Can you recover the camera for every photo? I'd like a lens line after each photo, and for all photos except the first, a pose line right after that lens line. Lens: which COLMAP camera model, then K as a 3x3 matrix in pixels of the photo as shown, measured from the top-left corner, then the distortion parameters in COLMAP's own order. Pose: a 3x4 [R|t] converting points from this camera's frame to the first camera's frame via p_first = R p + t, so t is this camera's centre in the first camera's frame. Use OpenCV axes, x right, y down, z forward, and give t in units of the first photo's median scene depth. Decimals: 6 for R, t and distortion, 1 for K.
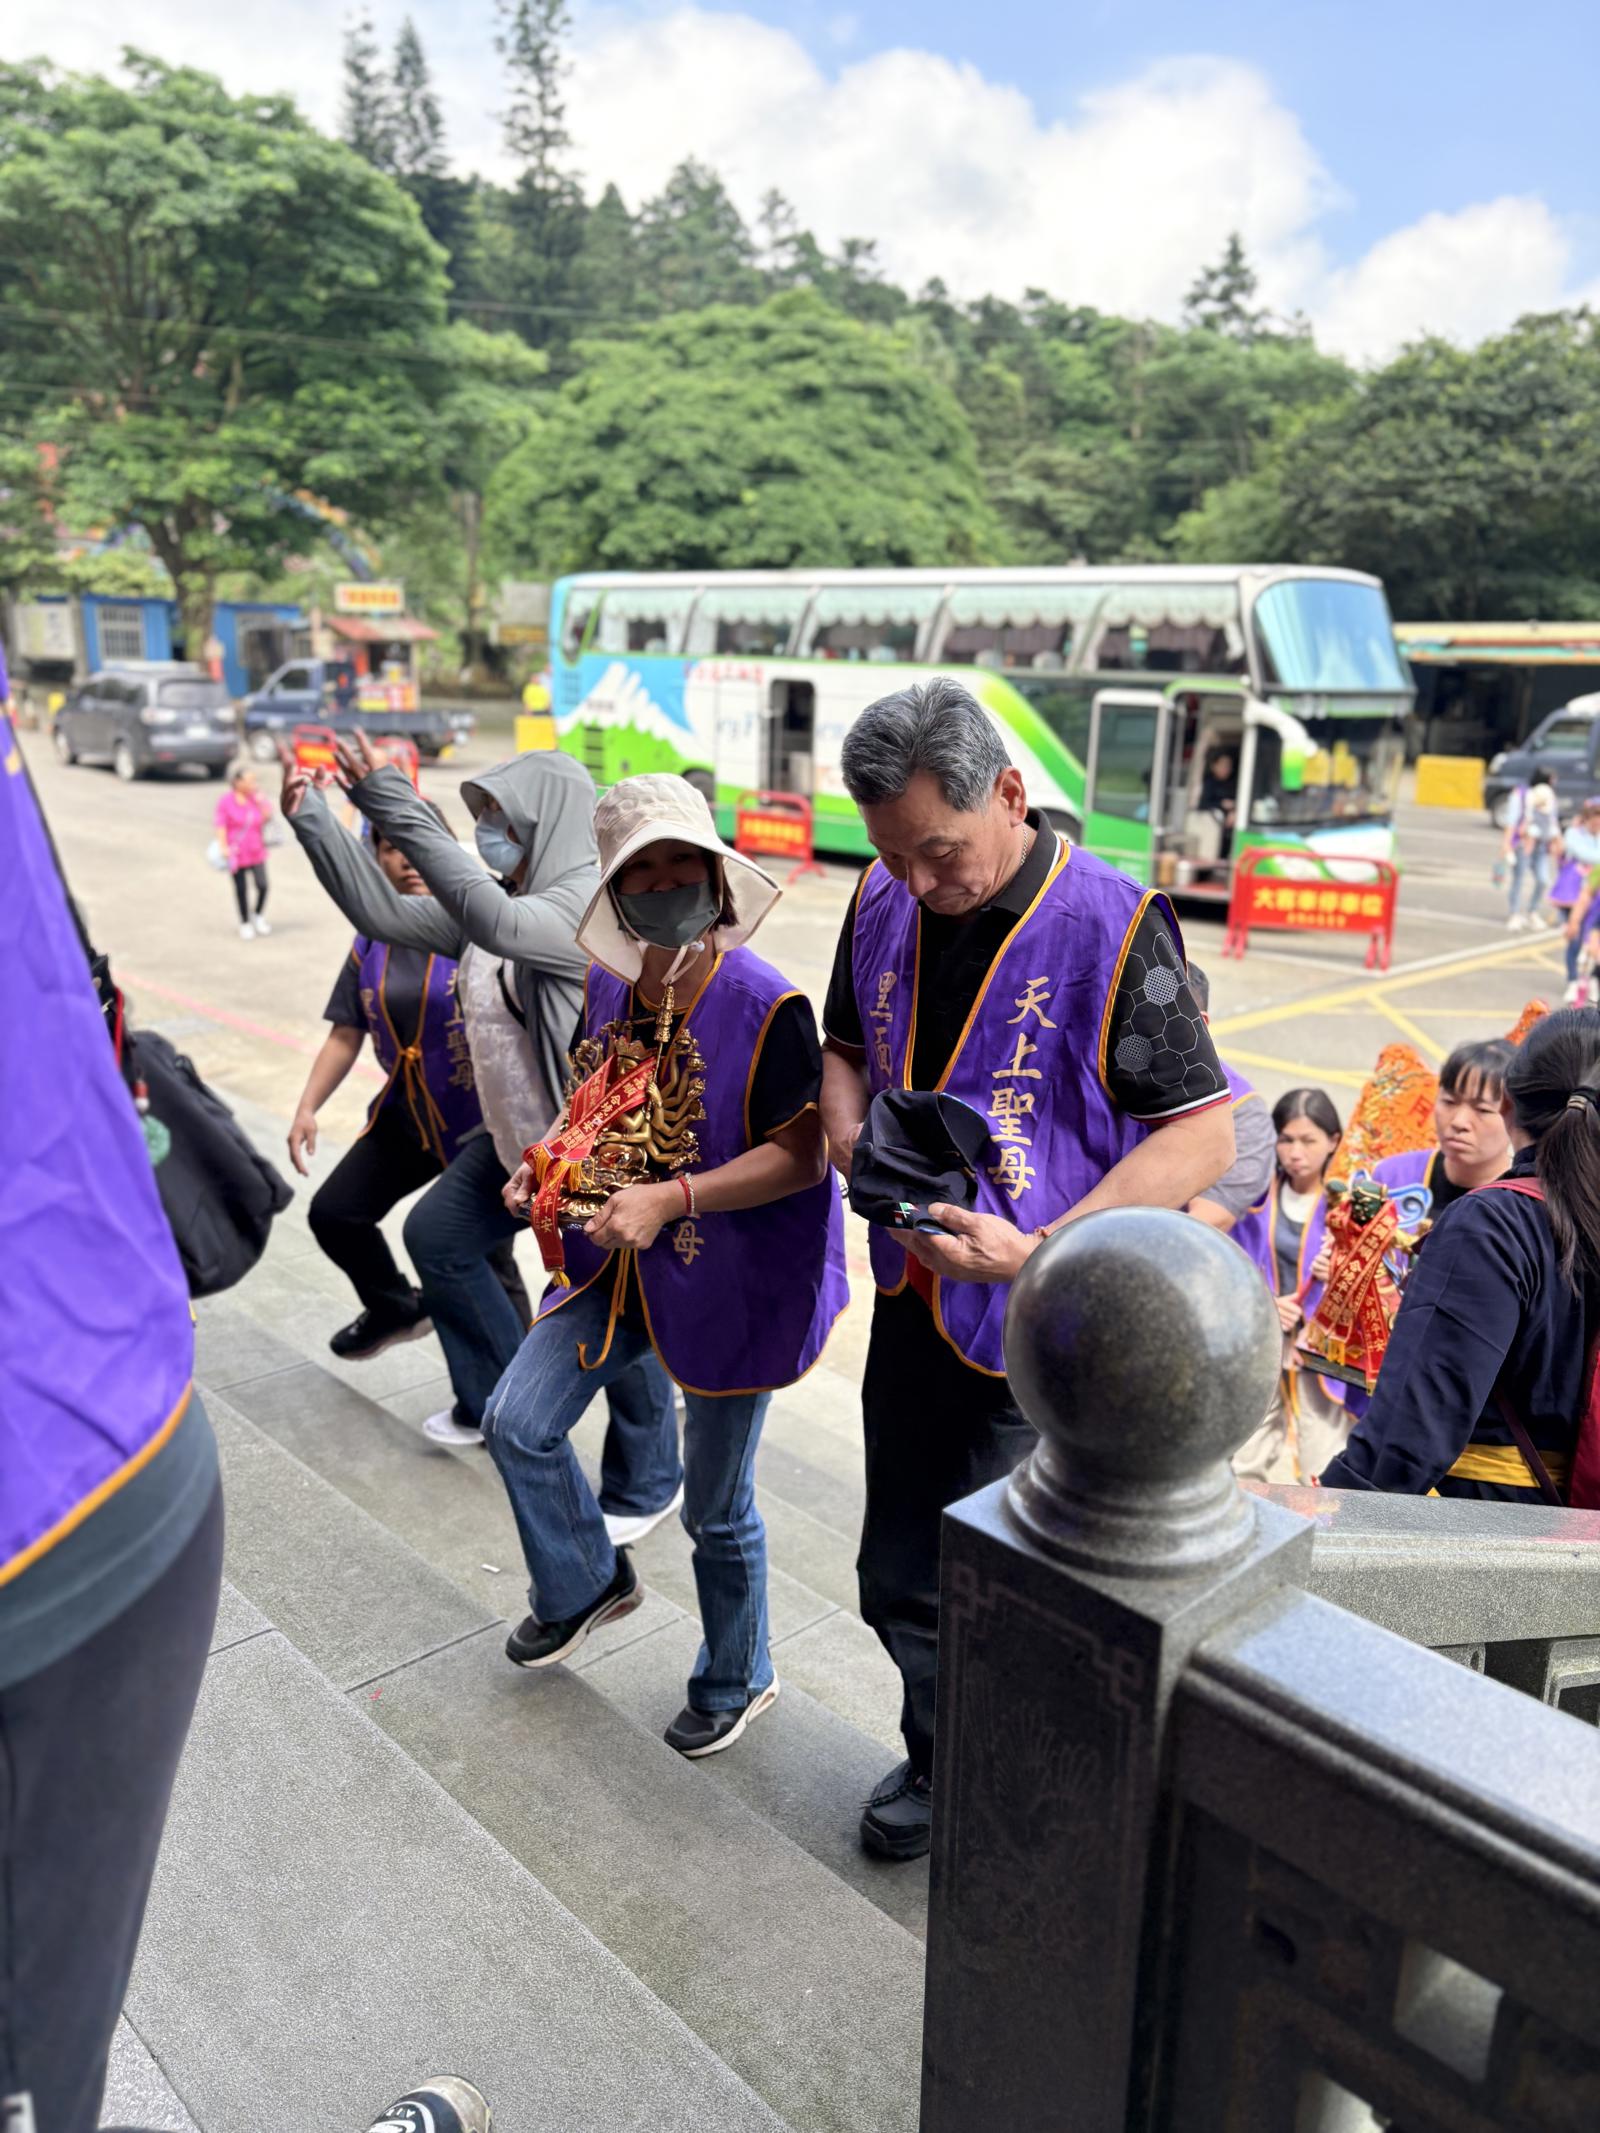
lens RADIAL K [[1615.4, 0, 790.6], [0, 1615.4, 1072.1], [0, 0, 1]] dist [0.003136, 0.003571]
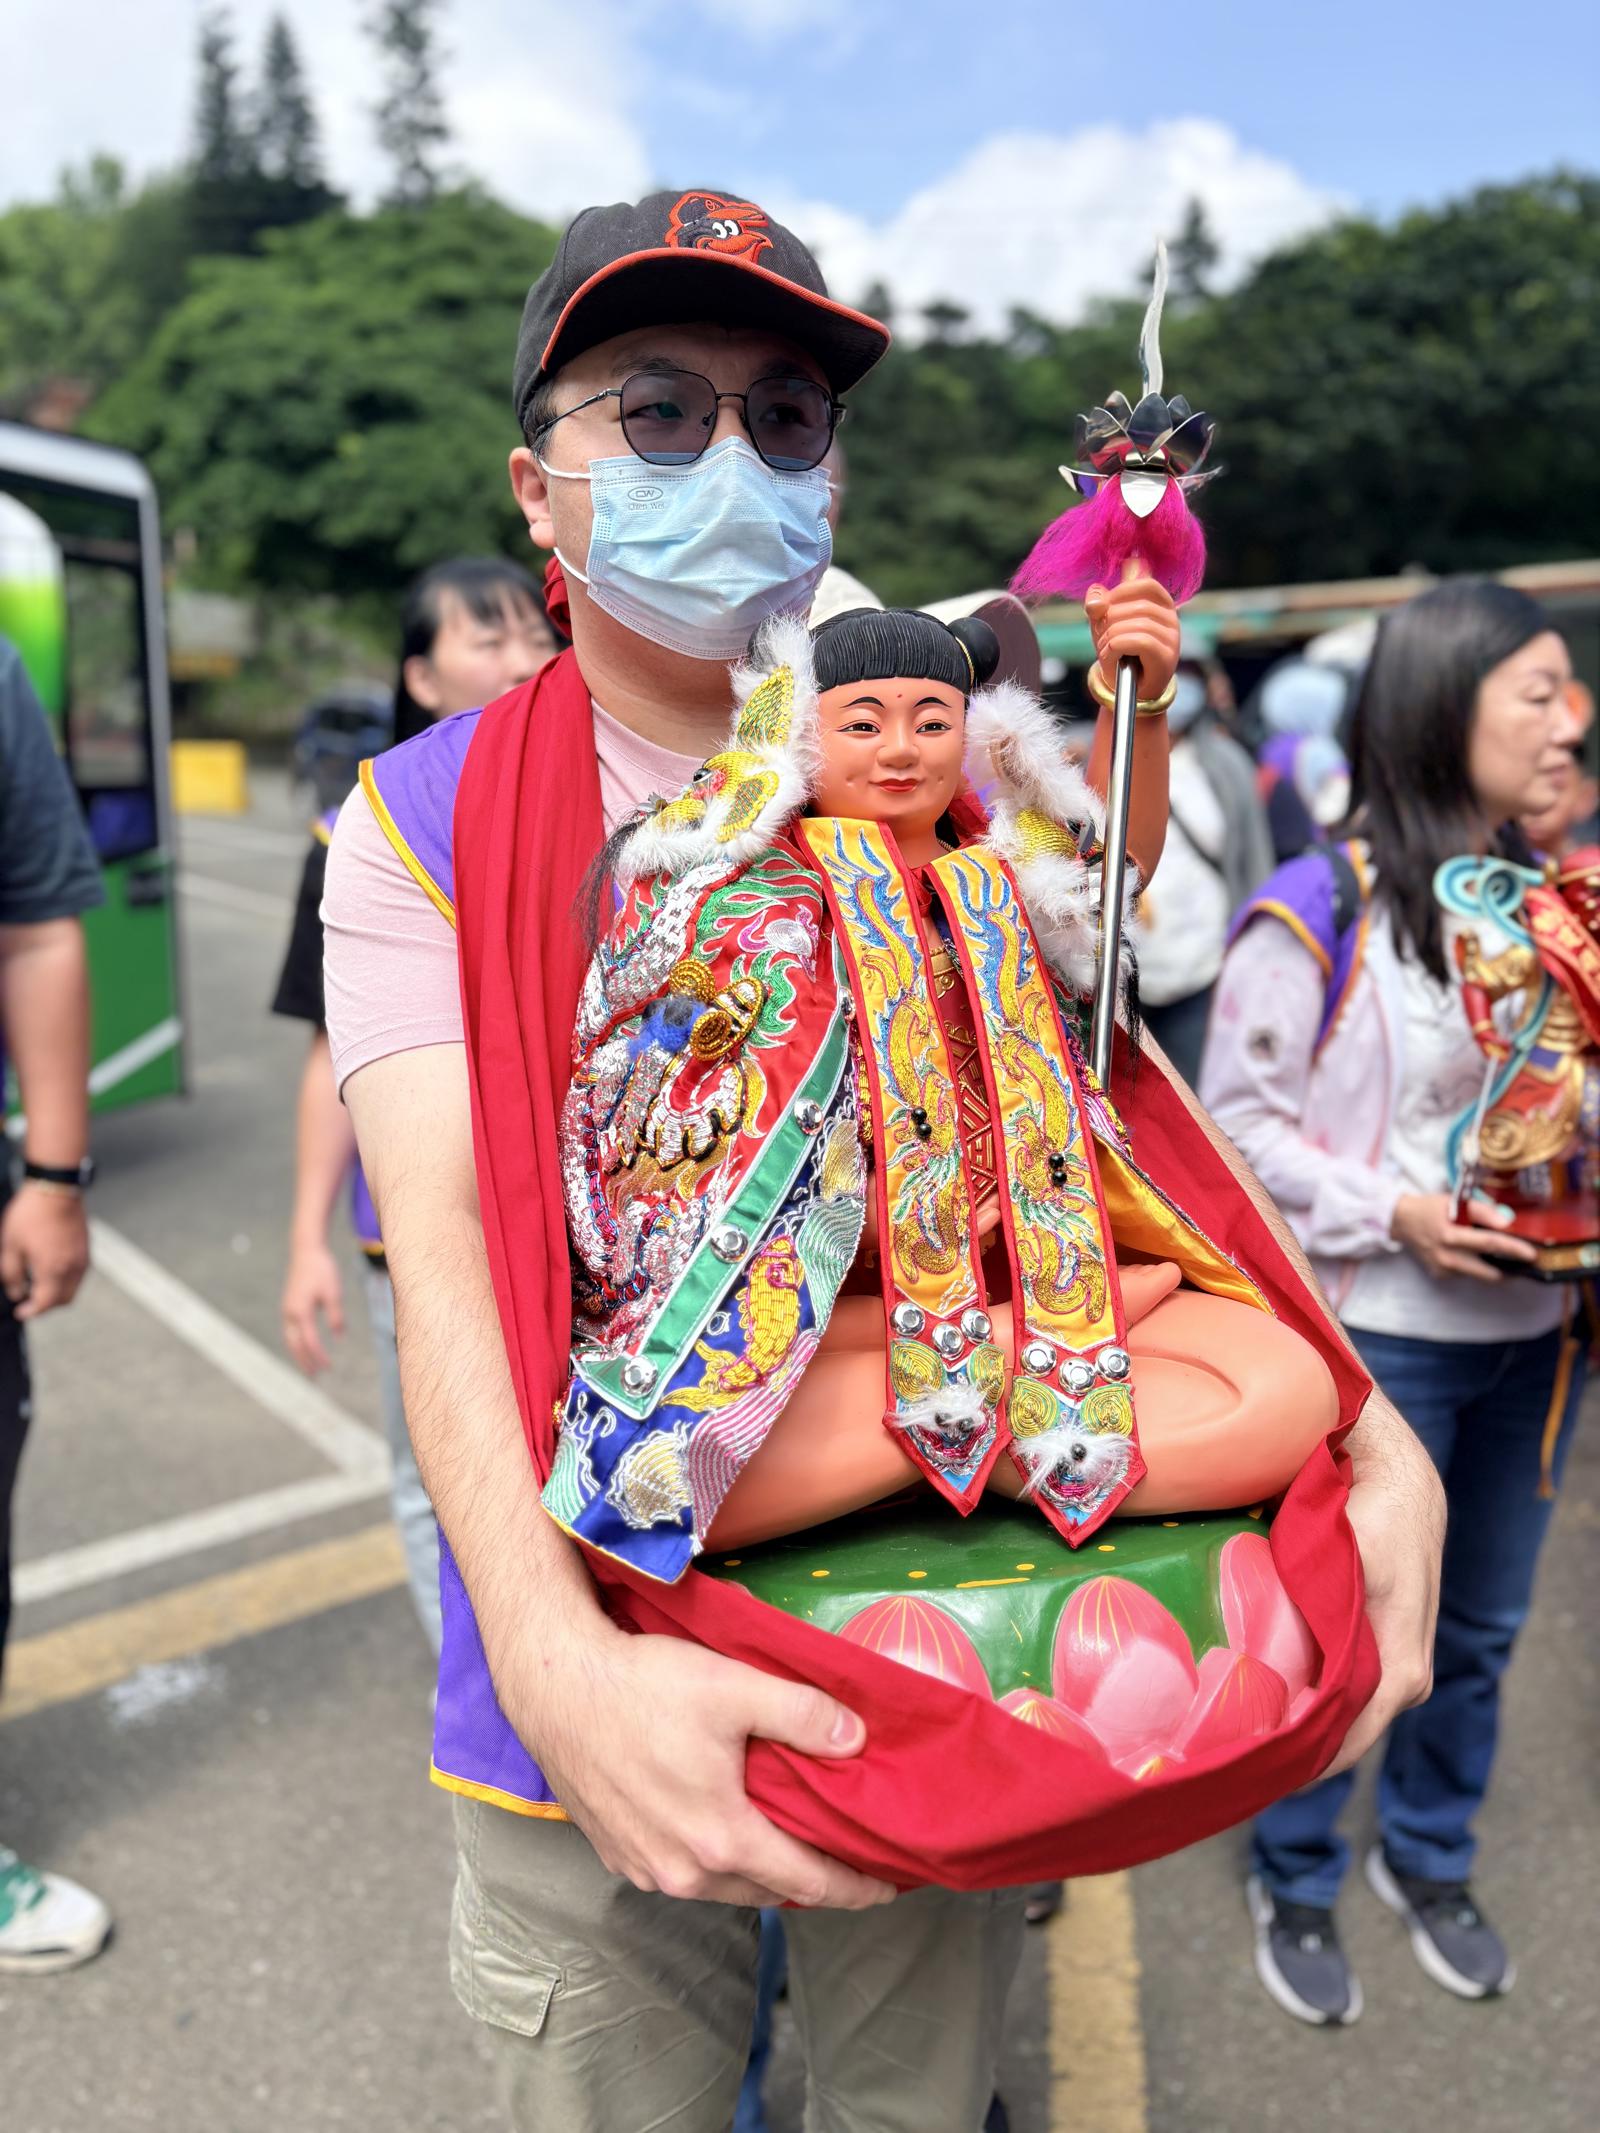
lens RADIAL K [[1608.1, 0, 800.0], [0, 1608.1, 1066.5], [0, 0, 1]] dist [0.001630, -0.001426]
pose [[0.998406, 0.004269, -0.056276, 0.211729], [-0.007069, 0.998742, -0.049645, -0.050803], [0.055994, 0.049964, 0.997180, 0.322160]]
